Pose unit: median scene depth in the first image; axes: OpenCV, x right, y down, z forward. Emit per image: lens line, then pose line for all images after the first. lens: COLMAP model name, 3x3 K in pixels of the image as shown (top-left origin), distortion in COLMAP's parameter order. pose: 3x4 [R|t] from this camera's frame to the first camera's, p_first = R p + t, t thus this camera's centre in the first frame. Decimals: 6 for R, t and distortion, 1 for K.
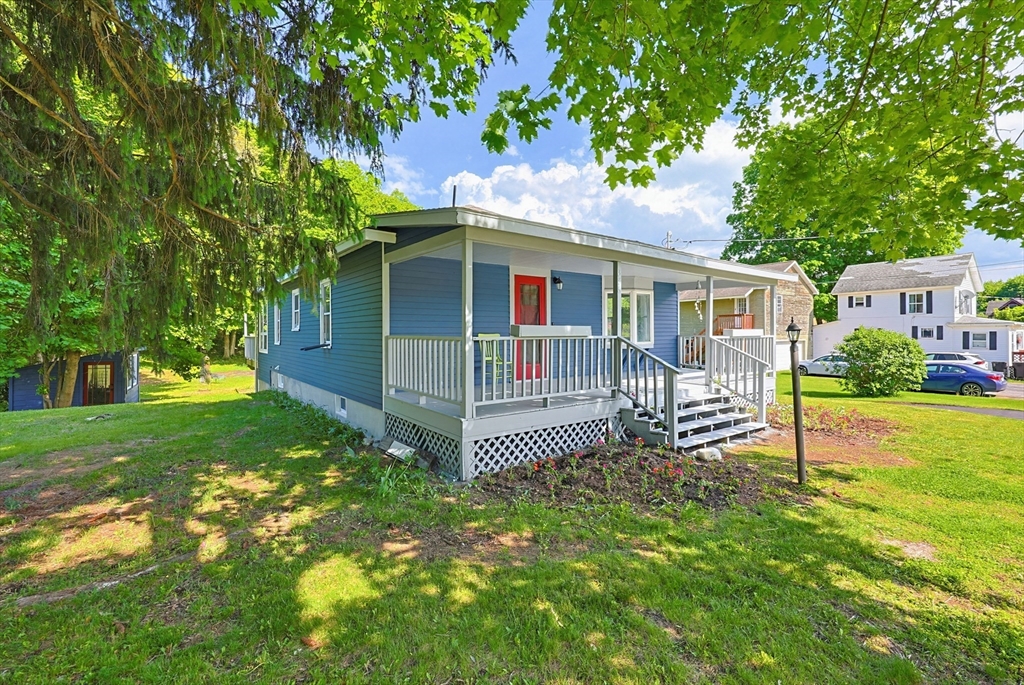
lens RADIAL K [[446.3, 0, 516.1], [0, 446.3, 344.4], [0, 0, 1]] dist [-0.001372, 0.000356]
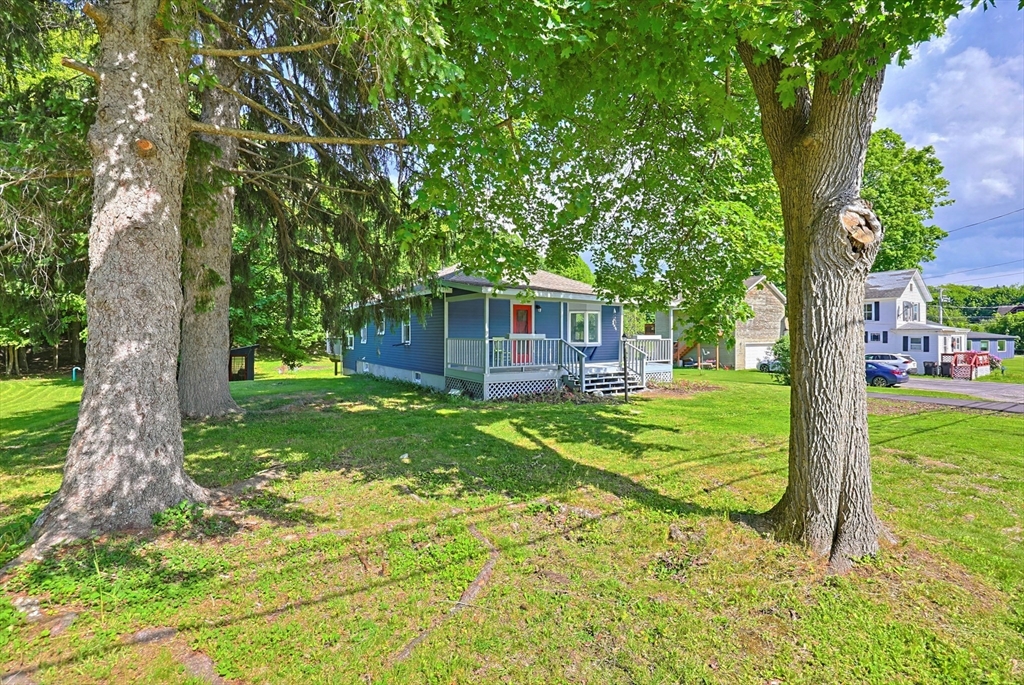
lens RADIAL K [[446.3, 0, 510.1], [0, 446.3, 343.2], [0, 0, 1]] dist [-0.001372, 0.000356]
pose [[0.998402, 0.004250, -0.056349, 0.083528], [-0.004715, 0.999956, -0.008133, 0.013197], [0.056312, 0.008386, 0.998378, -0.757500]]
